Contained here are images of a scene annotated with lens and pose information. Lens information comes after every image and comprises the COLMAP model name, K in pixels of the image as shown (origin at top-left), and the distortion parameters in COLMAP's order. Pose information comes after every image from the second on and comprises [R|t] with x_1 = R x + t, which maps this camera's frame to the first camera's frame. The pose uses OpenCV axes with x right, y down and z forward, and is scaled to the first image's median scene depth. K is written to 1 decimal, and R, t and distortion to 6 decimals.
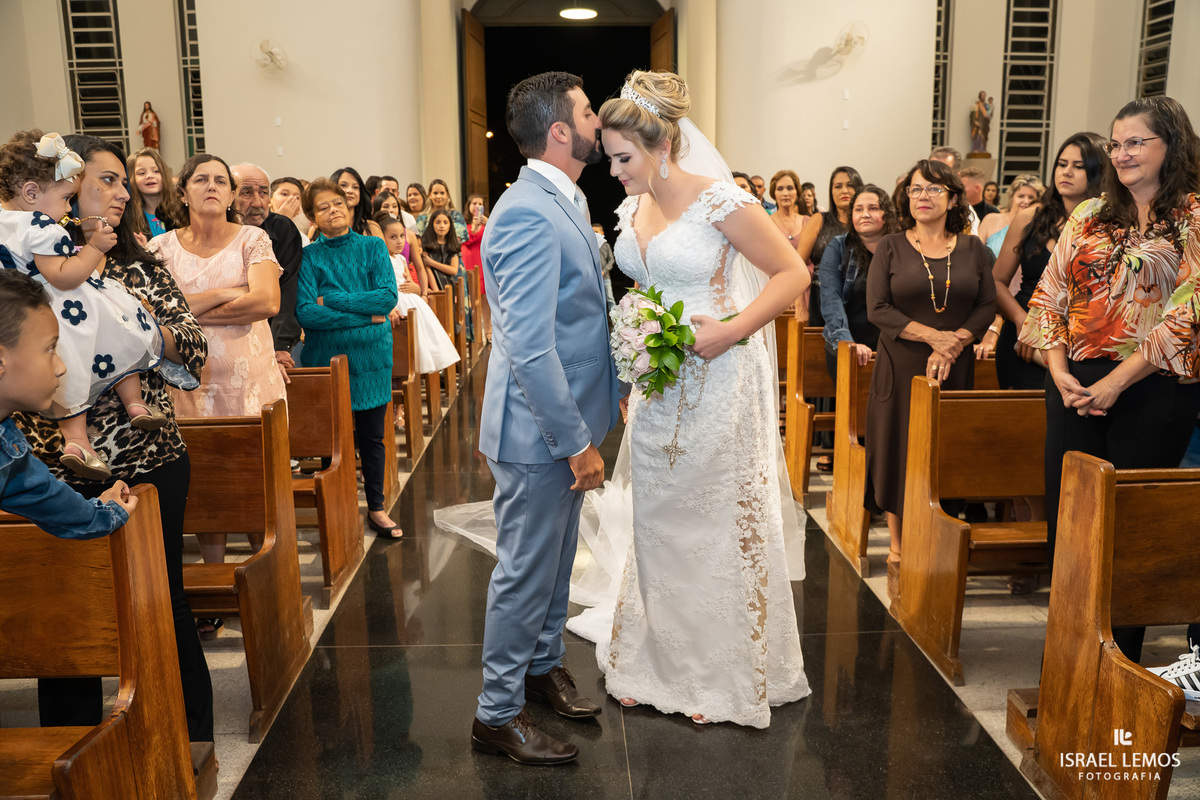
lens RADIAL K [[967.1, 0, 600.0], [0, 967.1, 400.0], [0, 0, 1]] dist [-0.111665, 0.079549]
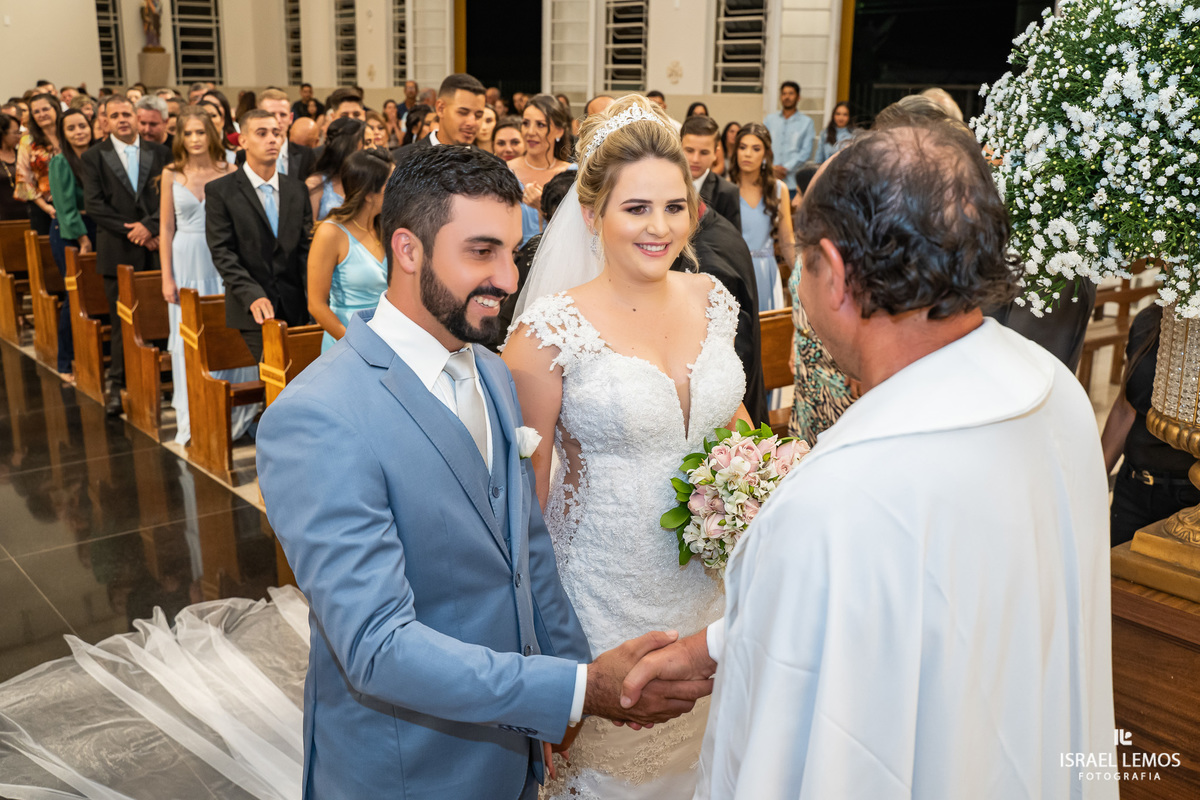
lens RADIAL K [[1226.0, 0, 603.5], [0, 1226.0, 417.3], [0, 0, 1]] dist [-0.004426, 0.005691]
pose [[0.810653, -0.138906, 0.568811, -0.031956], [0.094715, 0.989768, 0.106719, 0.052773], [-0.577815, -0.032637, 0.815515, -0.434977]]
